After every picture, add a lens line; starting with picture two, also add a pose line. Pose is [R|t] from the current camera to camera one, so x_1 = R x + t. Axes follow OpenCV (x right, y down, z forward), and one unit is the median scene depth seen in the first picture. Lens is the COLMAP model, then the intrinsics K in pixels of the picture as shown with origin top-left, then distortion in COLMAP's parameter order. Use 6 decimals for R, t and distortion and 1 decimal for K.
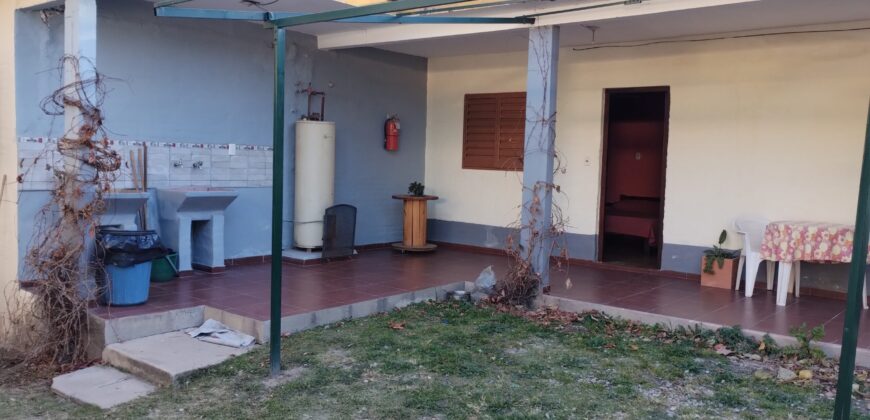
lens RADIAL K [[716.1, 0, 441.3], [0, 716.1, 205.4], [0, 0, 1]] dist [0.057908, -0.081176]
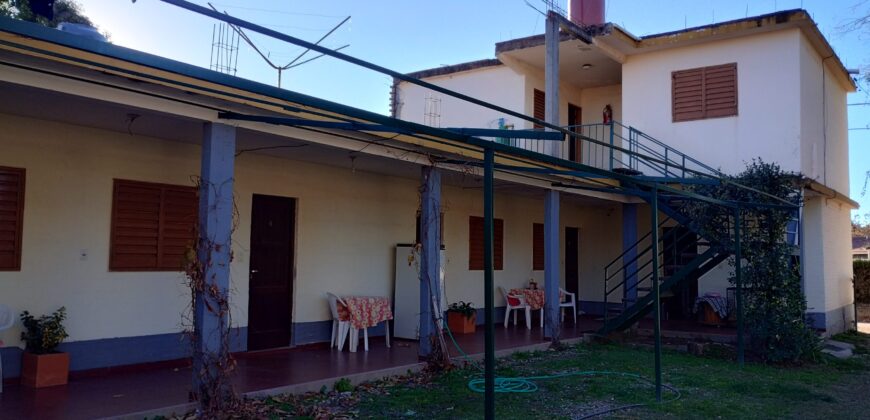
lens RADIAL K [[716.1, 0, 441.3], [0, 716.1, 205.4], [0, 0, 1]] dist [0.057908, -0.081176]
pose [[-0.047784, 0.032348, 0.998334, -0.866407], [0.070725, 0.997076, -0.028922, -0.085596], [-0.996351, 0.069225, -0.049932, 0.794159]]
